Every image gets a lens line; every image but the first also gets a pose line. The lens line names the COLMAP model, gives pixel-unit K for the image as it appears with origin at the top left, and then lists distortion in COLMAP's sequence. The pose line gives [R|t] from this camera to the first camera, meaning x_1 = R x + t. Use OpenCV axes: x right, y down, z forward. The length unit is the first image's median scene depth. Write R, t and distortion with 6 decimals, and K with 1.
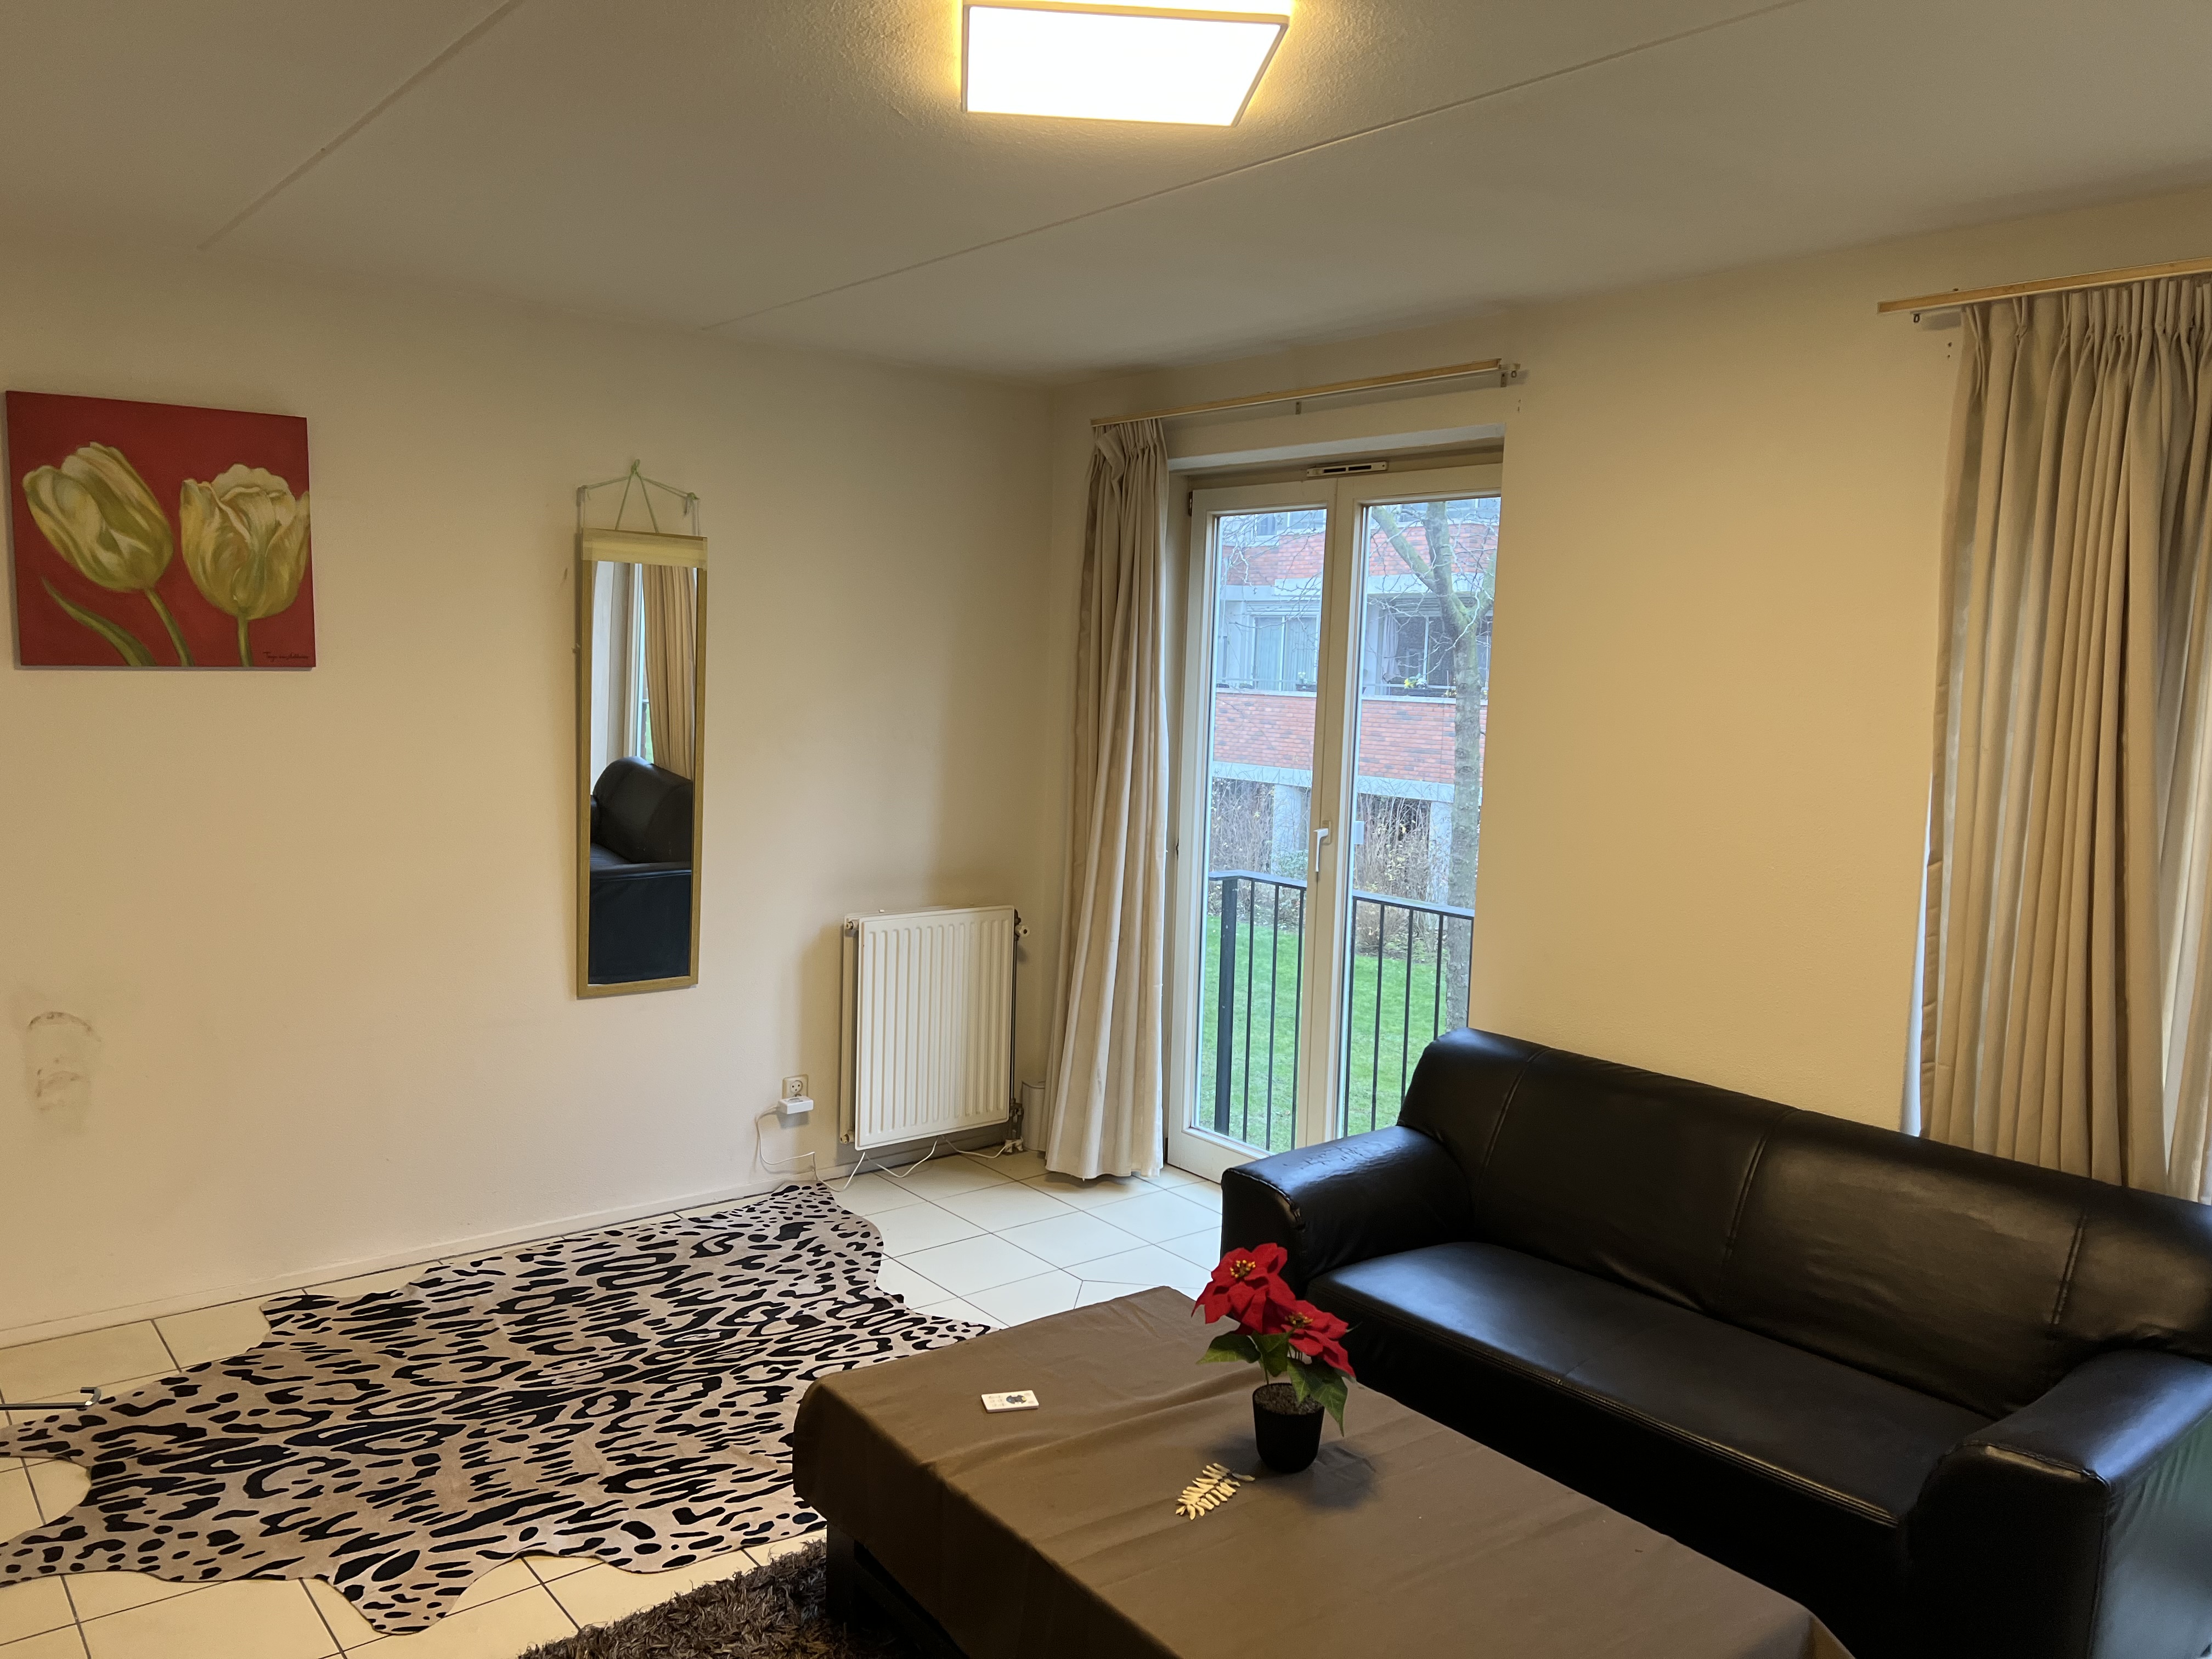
lens RADIAL K [[1677.5, 0, 1112.7], [0, 1677.5, 824.0], [0, 0, 1]] dist [0.028103, -0.024685]
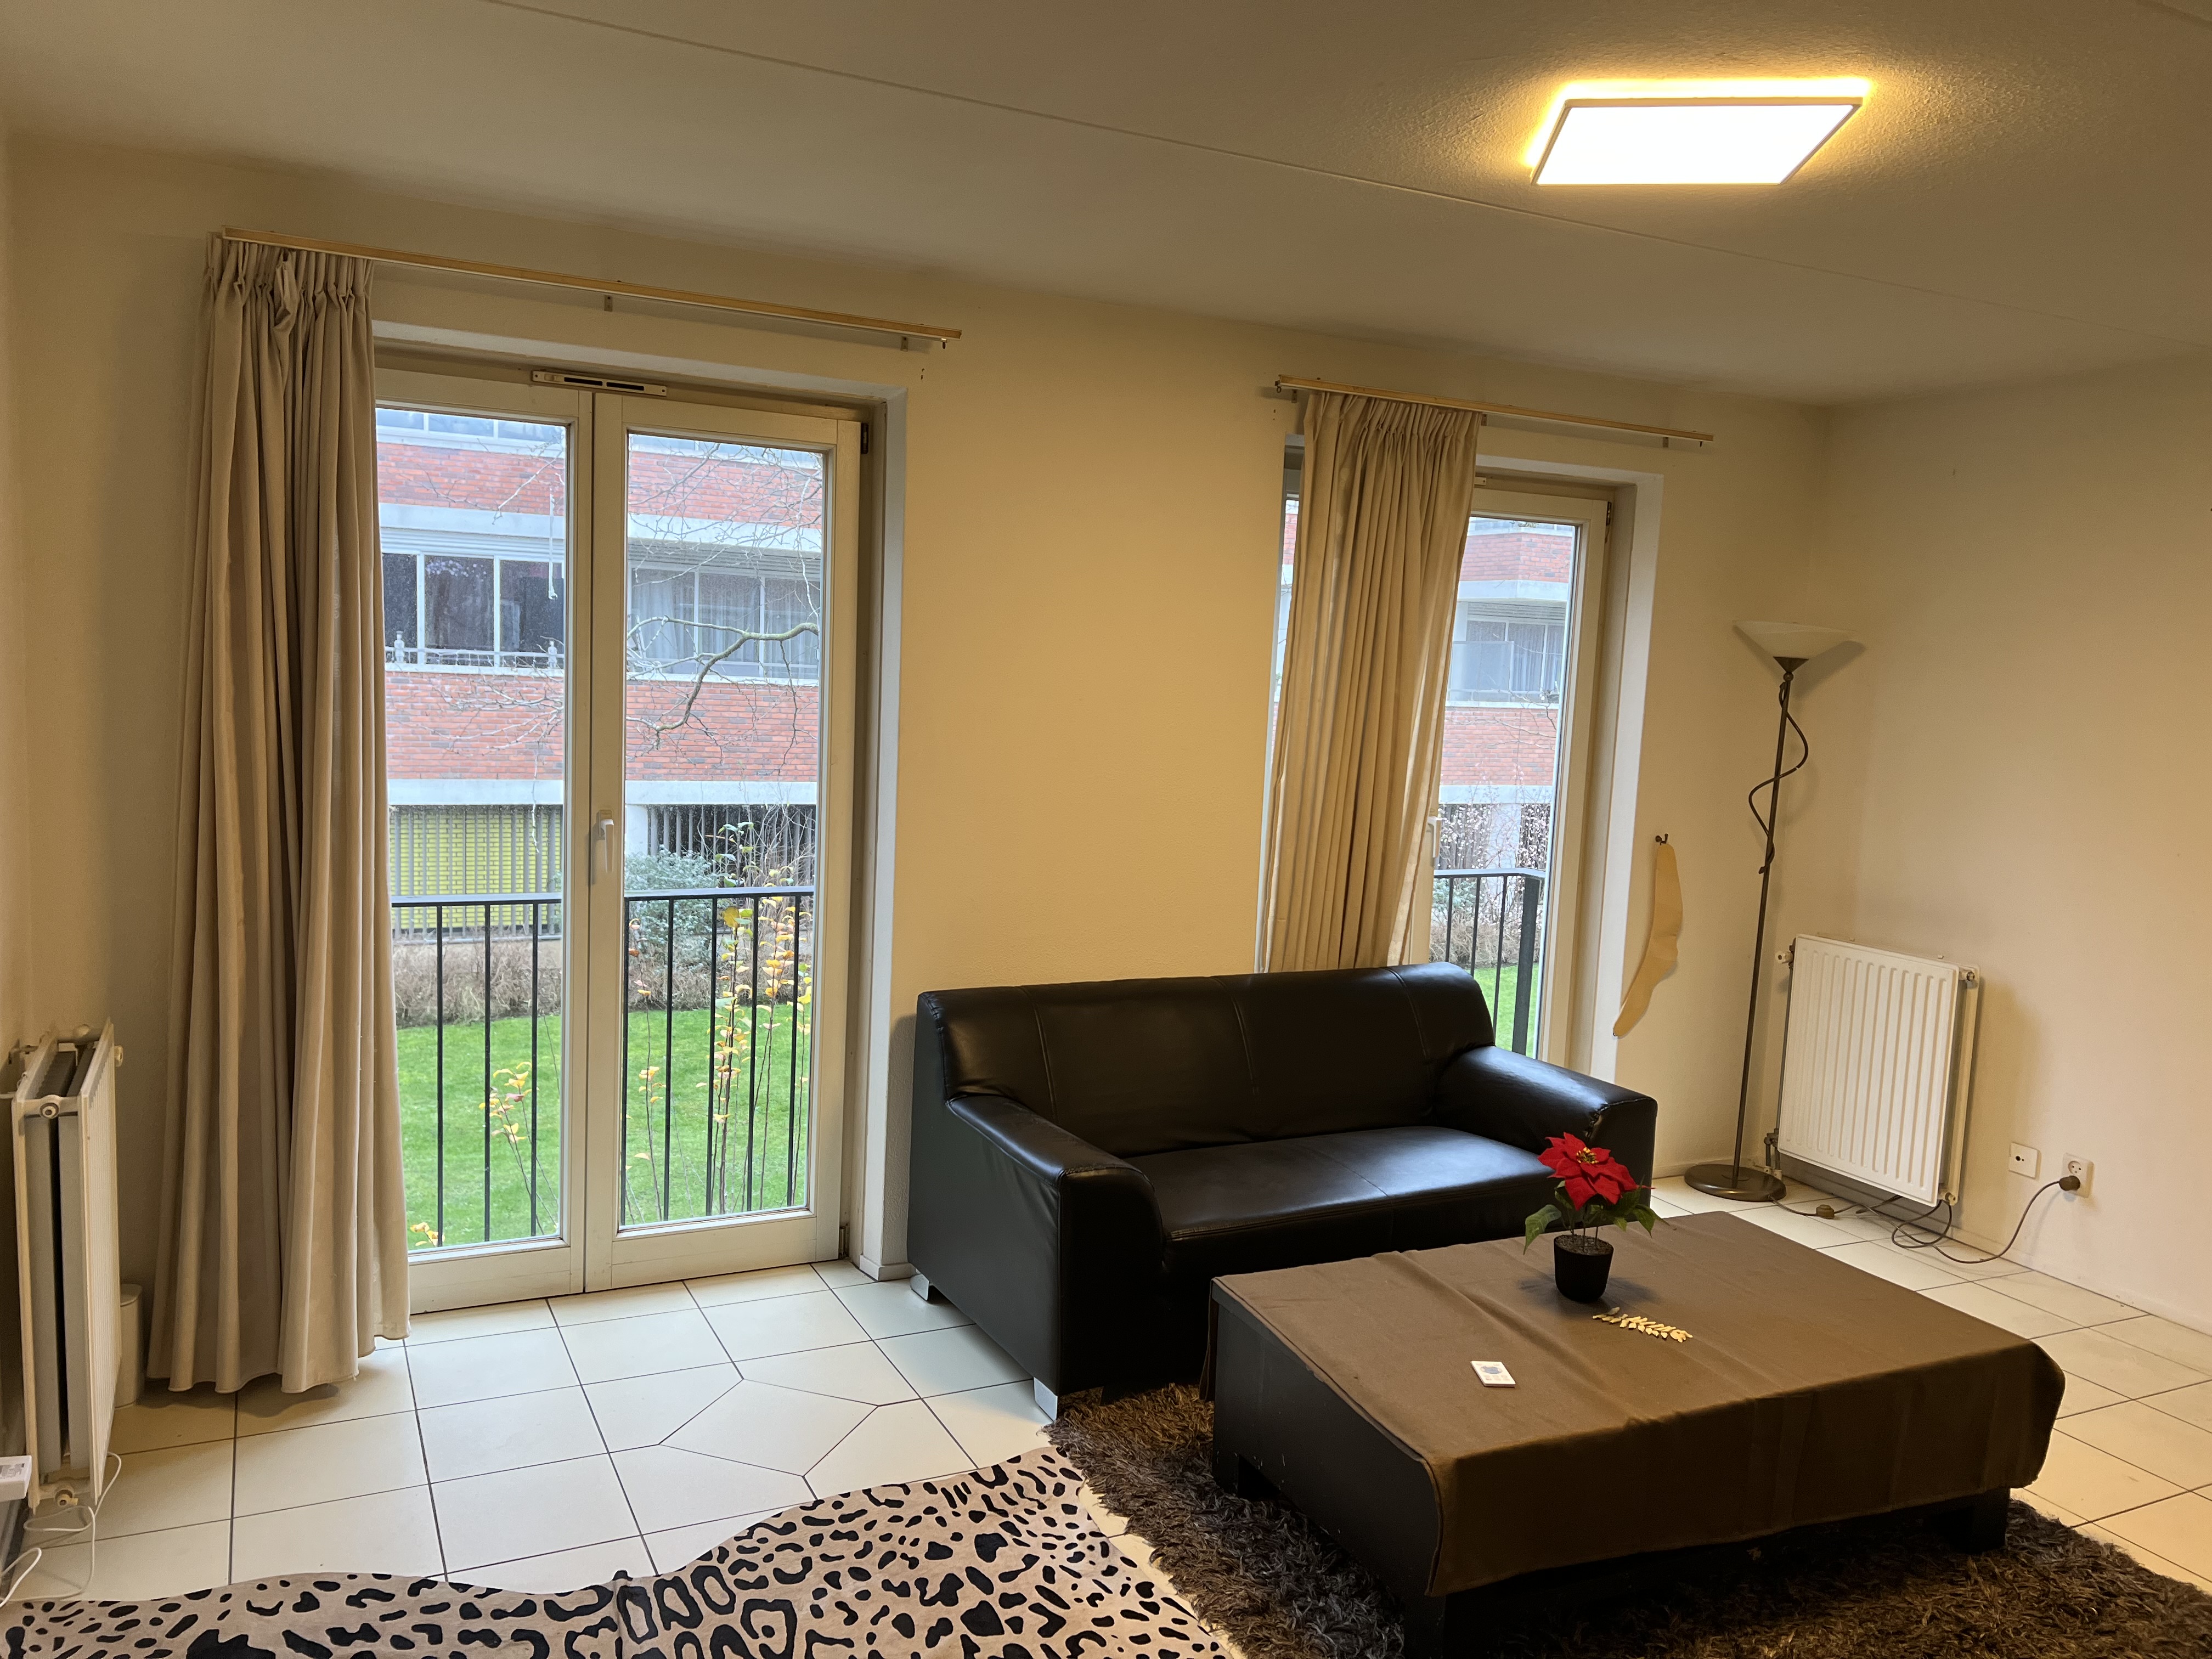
lens RADIAL K [[1677.5, 0, 1107.1], [0, 1677.5, 834.2], [0, 0, 1]] dist [0.028103, -0.024685]
pose [[0.226396, -0.136528, 0.964419, -0.676059], [0.071322, 0.989794, 0.123377, -0.082124], [-0.971421, 0.040852, 0.233823, 0.617408]]
